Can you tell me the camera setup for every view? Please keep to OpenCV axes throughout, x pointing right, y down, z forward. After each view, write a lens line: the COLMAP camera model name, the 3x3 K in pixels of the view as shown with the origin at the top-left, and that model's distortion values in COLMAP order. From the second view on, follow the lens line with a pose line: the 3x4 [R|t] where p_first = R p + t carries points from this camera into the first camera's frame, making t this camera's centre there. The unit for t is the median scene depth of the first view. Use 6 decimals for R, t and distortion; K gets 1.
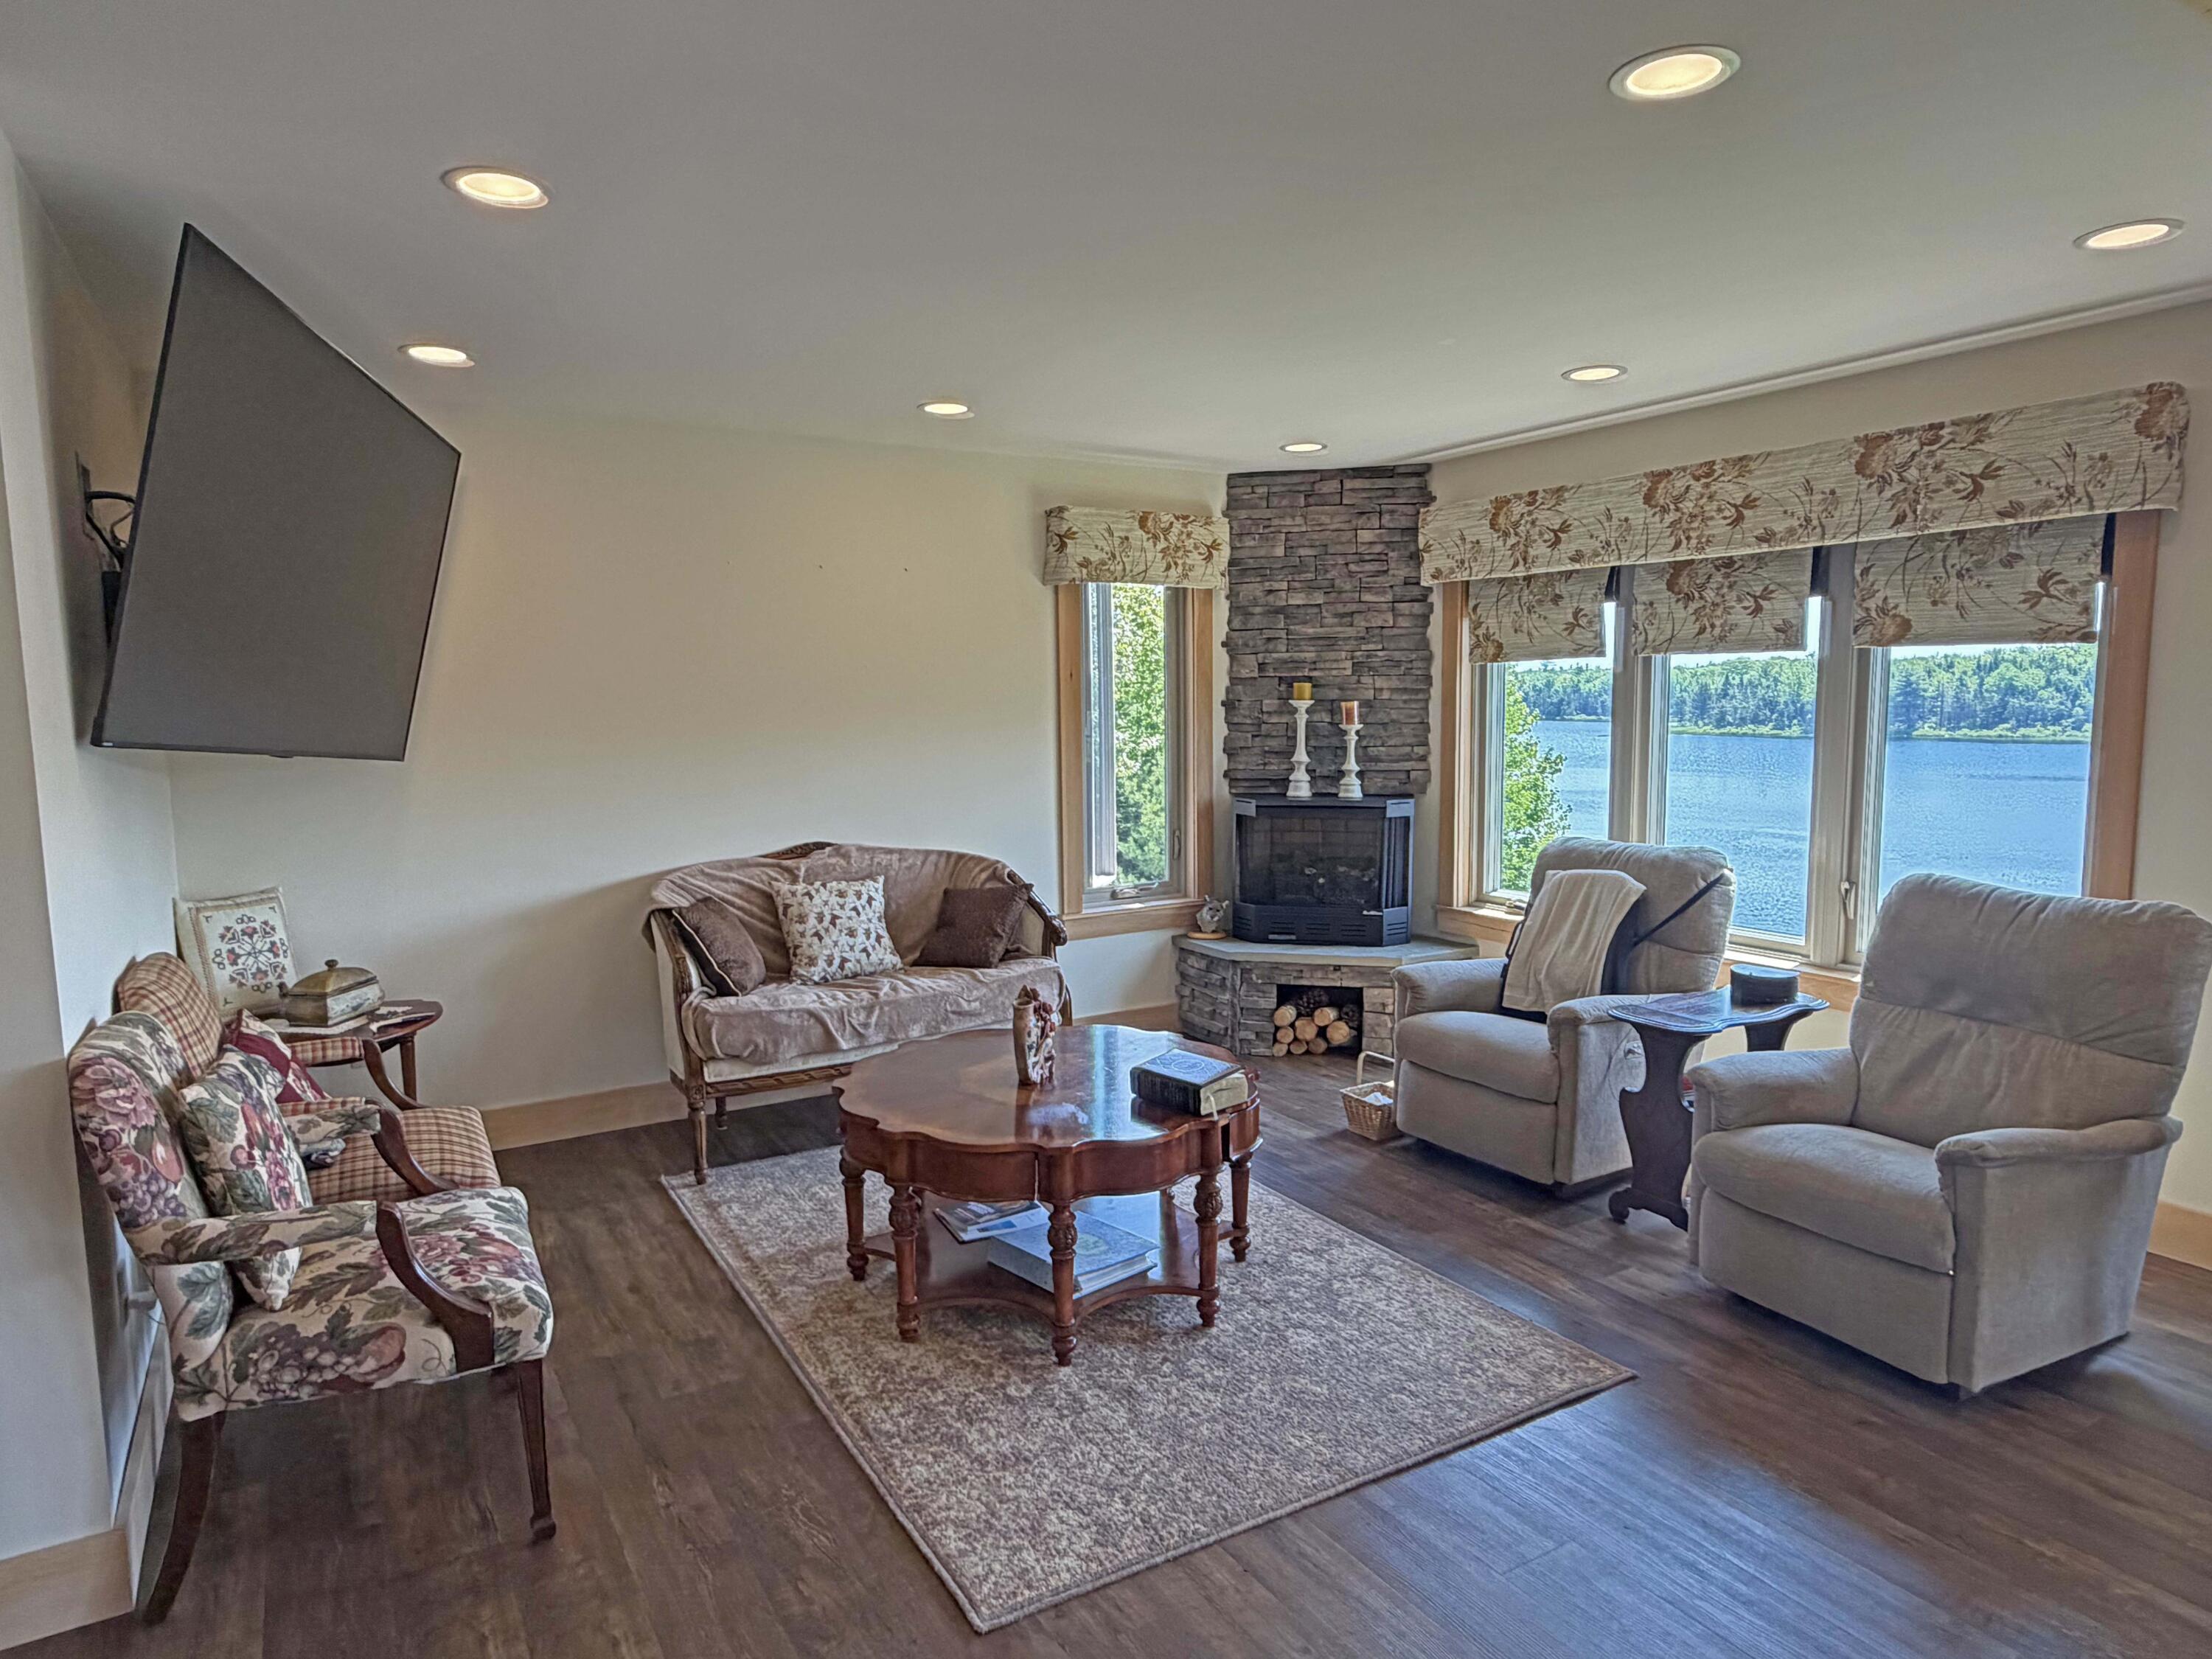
lens RADIAL K [[1319.5, 0, 1097.3], [0, 1319.5, 836.1], [0, 0, 1]] dist [0.001541, 0.001486]
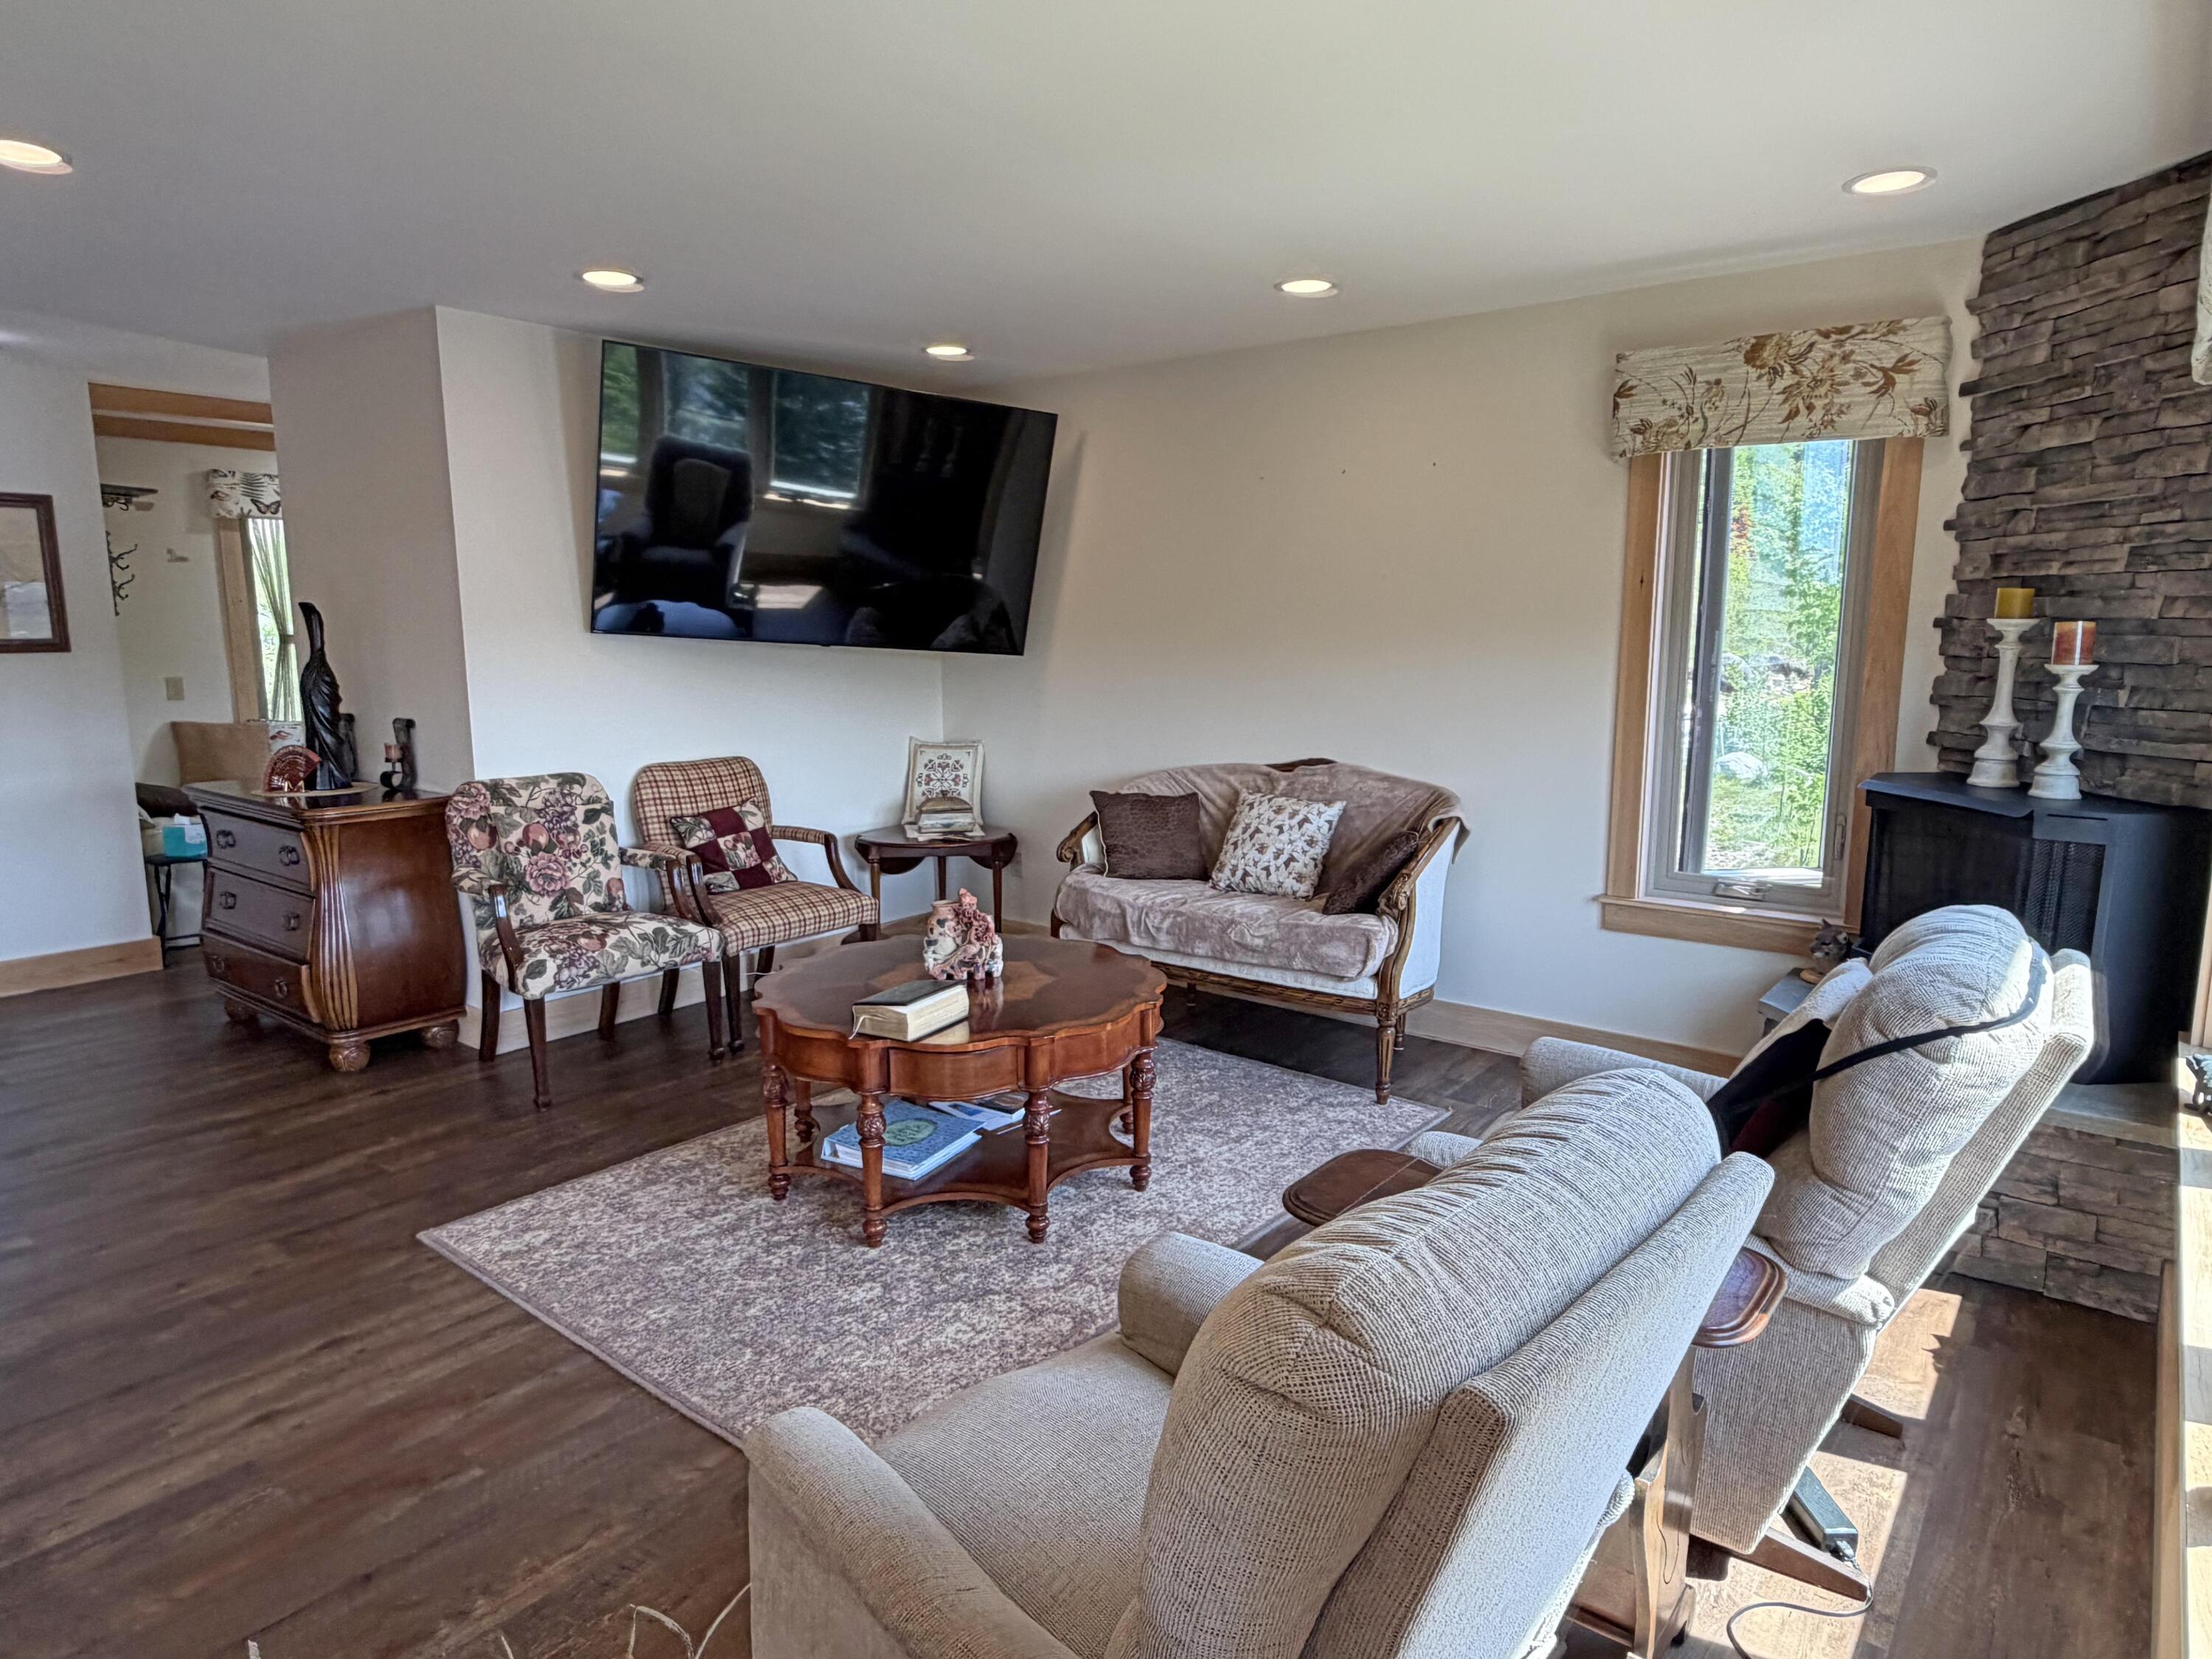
lens RADIAL K [[1325.5, 0, 1110.7], [0, 1325.5, 830.1], [0, 0, 1]] dist [0.002418, 0.001396]
pose [[0.355277, 0.158285, -0.921262, 0.661492], [-0.101494, 0.986264, 0.130313, -0.056584], [0.929235, 0.047206, 0.366462, 0.508374]]
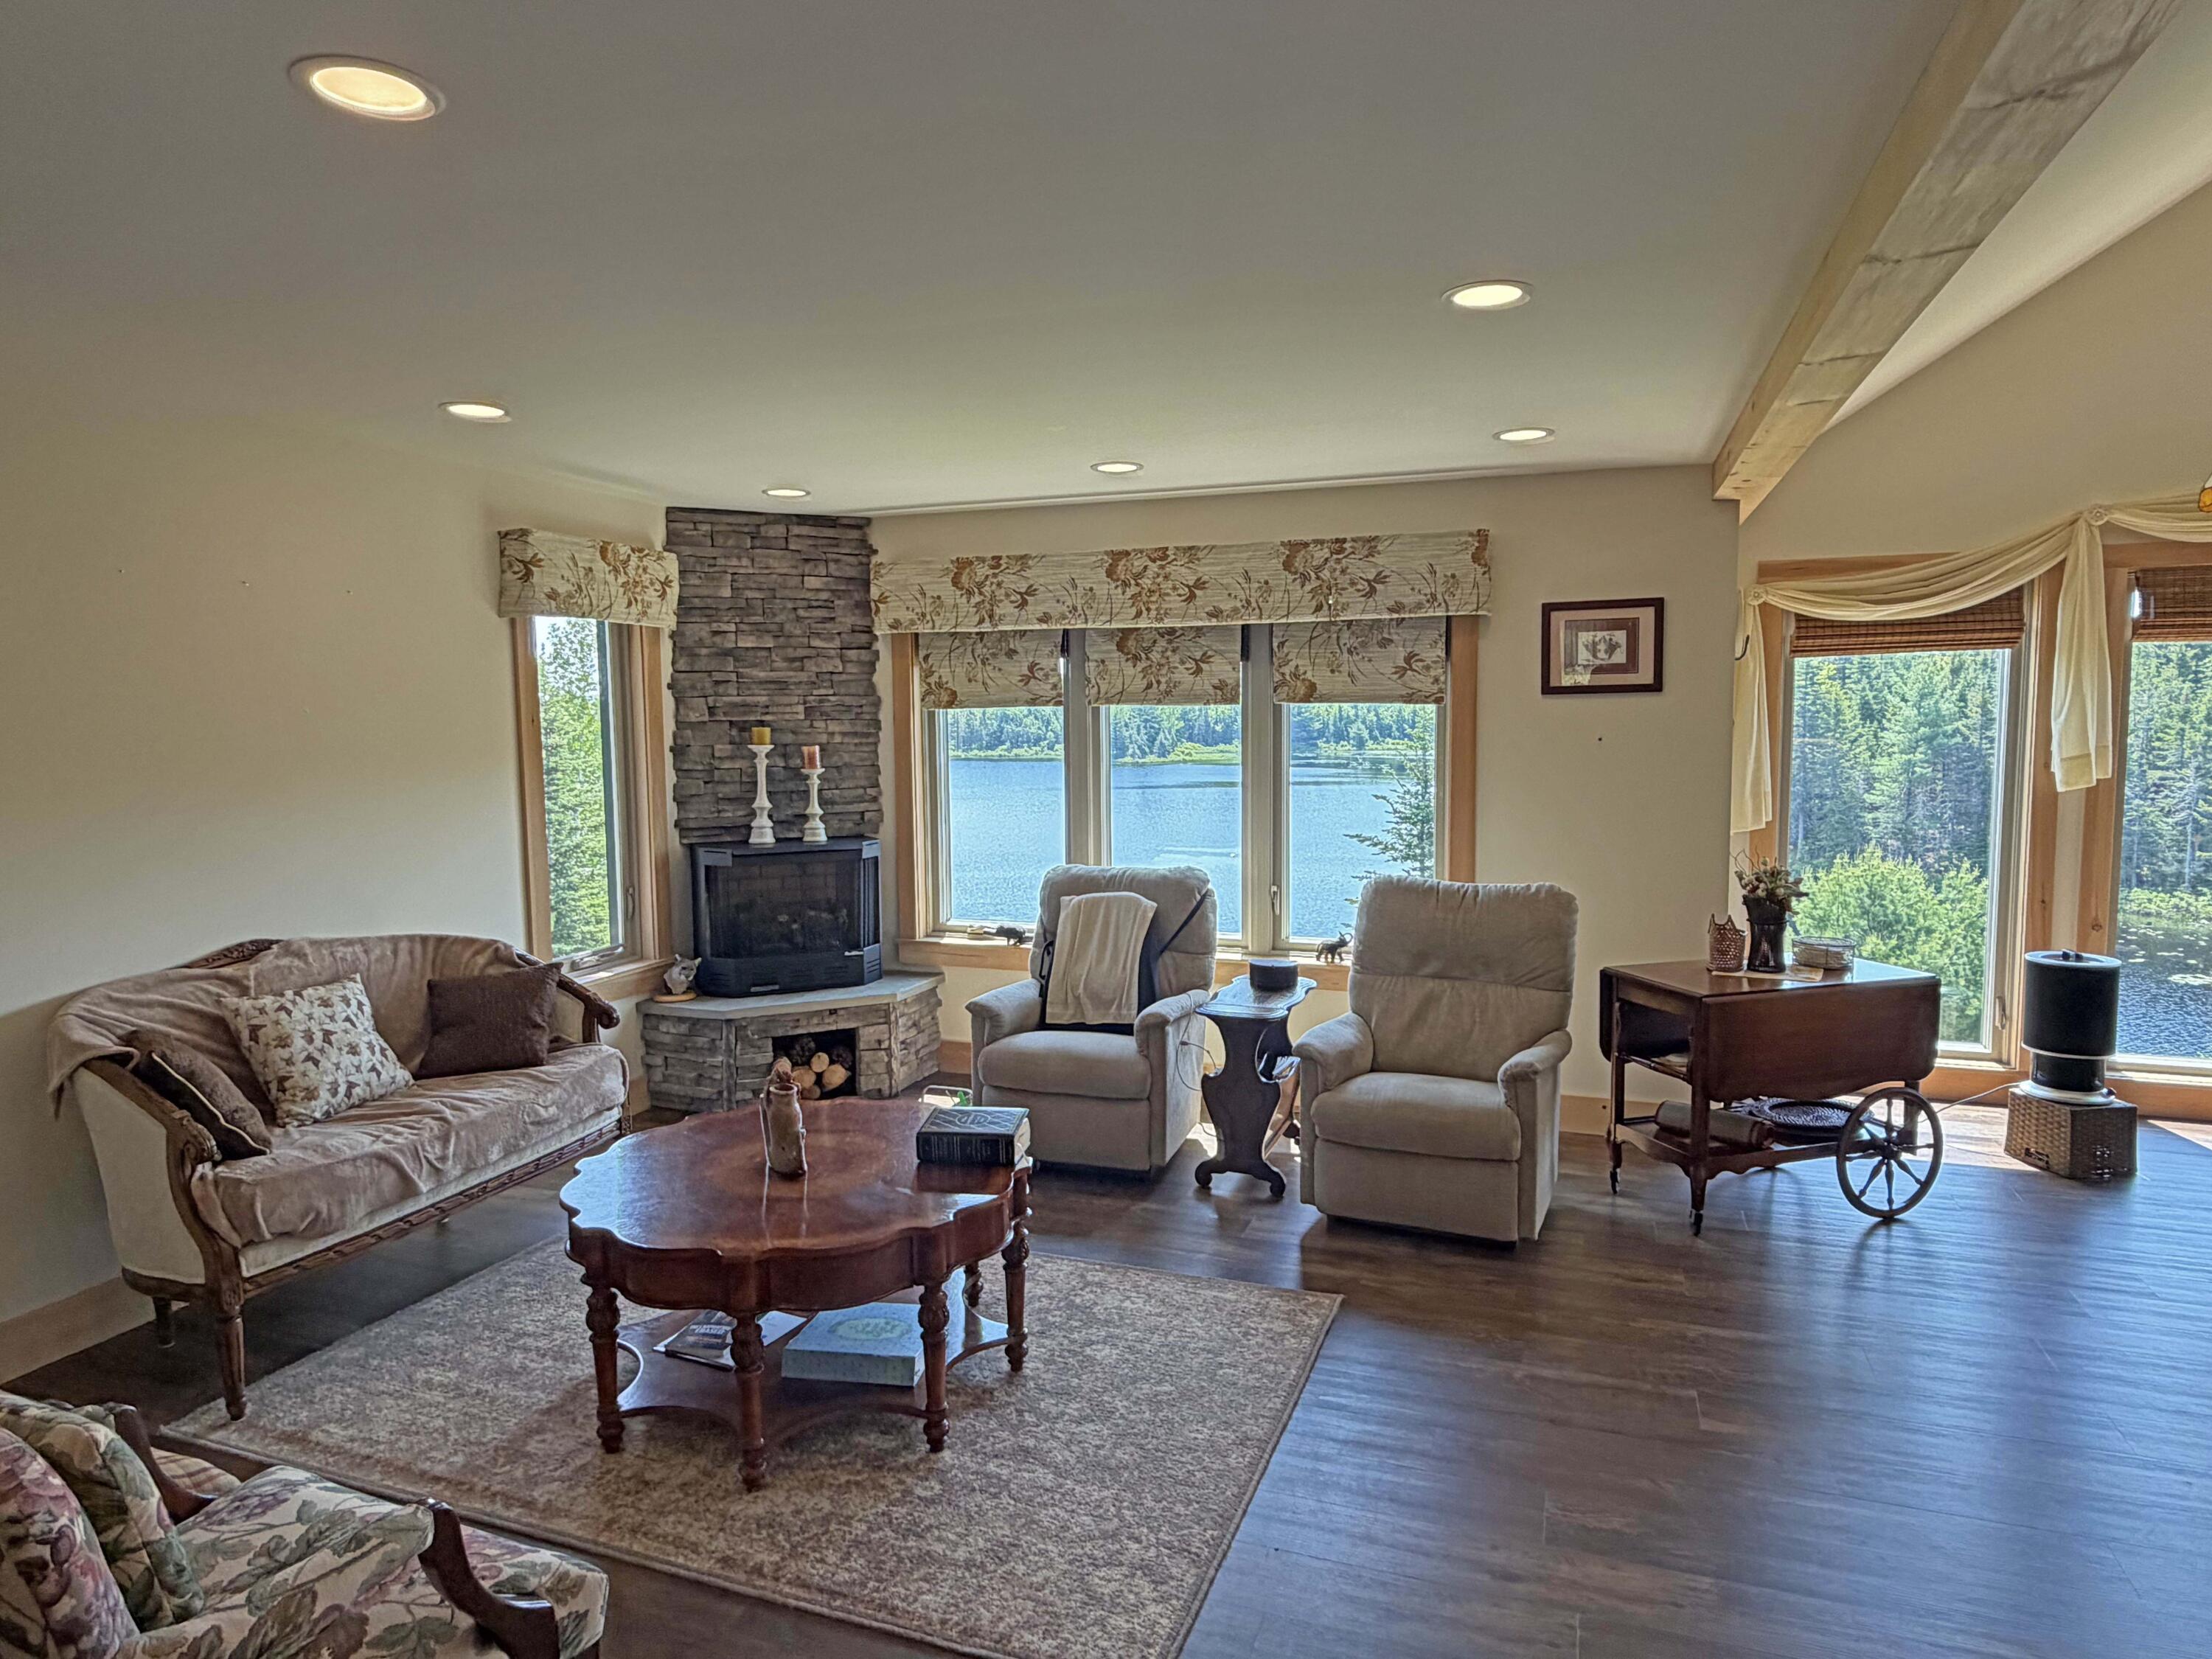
lens RADIAL K [[1319.3, 0, 1100.1], [0, 1319.3, 828.1], [0, 0, 1]] dist [0.000254, 0.000749]
pose [[0.779398, -0.051566, 0.624403, -0.311816], [0.067920, 0.997688, -0.002386, -0.025893], [-0.622837, 0.044269, 0.781098, 0.094251]]
